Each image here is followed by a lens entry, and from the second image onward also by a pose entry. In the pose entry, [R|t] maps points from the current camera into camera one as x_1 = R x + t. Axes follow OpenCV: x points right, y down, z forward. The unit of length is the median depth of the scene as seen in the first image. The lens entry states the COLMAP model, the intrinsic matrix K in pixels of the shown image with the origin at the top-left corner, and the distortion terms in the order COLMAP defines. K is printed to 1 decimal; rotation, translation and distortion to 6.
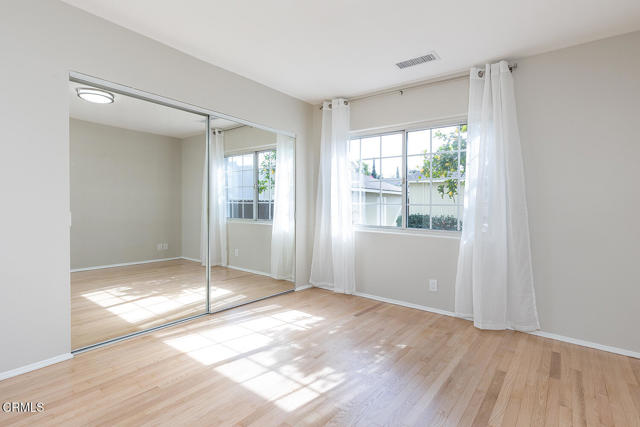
lens RADIAL K [[311.0, 0, 325.5], [0, 311.0, 211.4], [0, 0, 1]] dist [-0.002240, -0.000071]
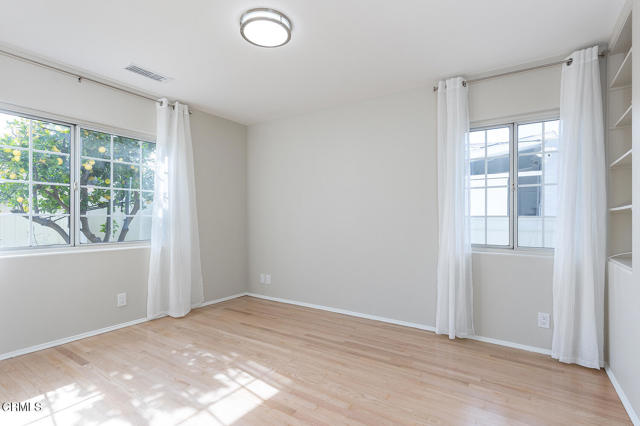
lens RADIAL K [[311.0, 0, 325.1], [0, 311.0, 212.9], [0, 0, 1]] dist [-0.002240, -0.000071]
pose [[-0.065850, -0.002019, 0.997827, -0.808920], [0.013424, 0.999906, 0.002909, -0.029991], [-0.997739, 0.013587, -0.065817, 0.539176]]
